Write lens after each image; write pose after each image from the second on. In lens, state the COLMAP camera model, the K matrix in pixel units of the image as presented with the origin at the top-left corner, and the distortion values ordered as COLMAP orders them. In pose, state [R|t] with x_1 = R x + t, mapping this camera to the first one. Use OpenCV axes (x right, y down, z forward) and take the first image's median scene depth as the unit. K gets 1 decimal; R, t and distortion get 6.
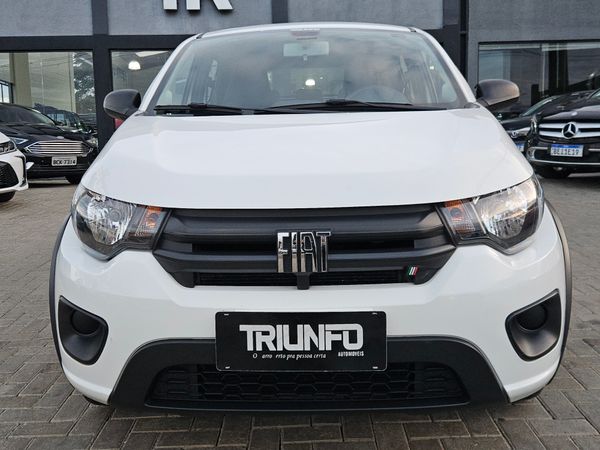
lens RADIAL K [[580.4, 0, 300.0], [0, 580.4, 225.0], [0, 0, 1]] dist [0.003147, -0.003686]
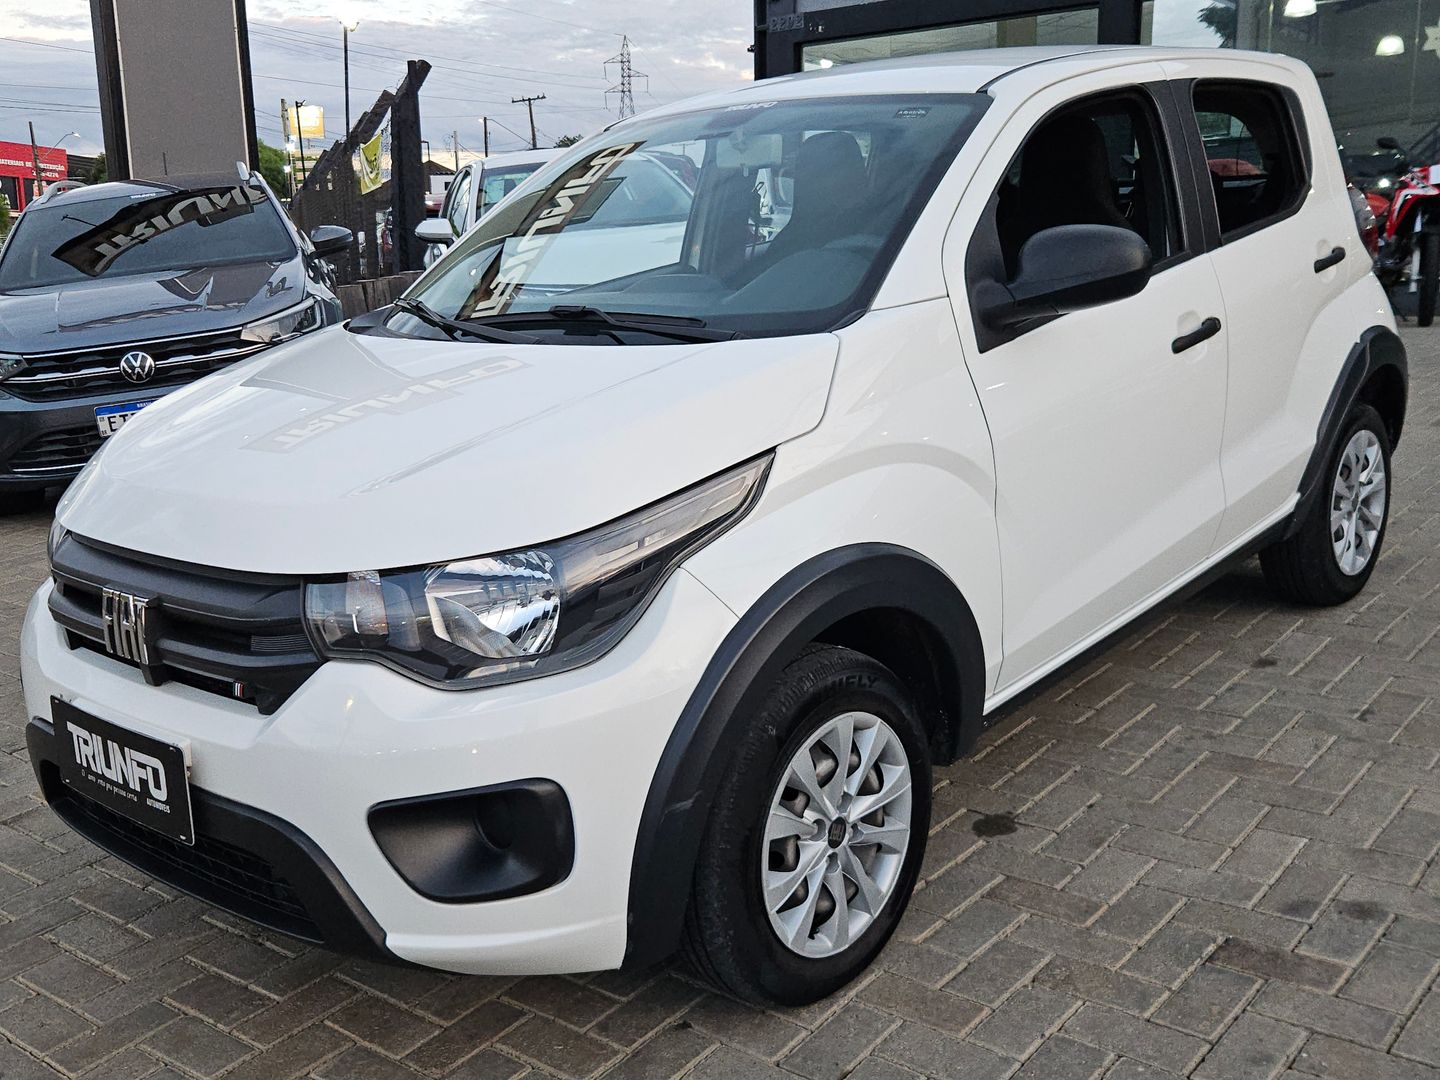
lens RADIAL K [[1393.0, 0, 720.0], [0, 1393.0, 540.0], [0, 0, 1]] dist [0.003147, -0.003686]
pose [[0.801801, 0.124770, -0.584421, 1.357407], [-0.083931, 0.991779, 0.096589, -0.238048], [0.591668, -0.028394, 0.805682, 0.185749]]
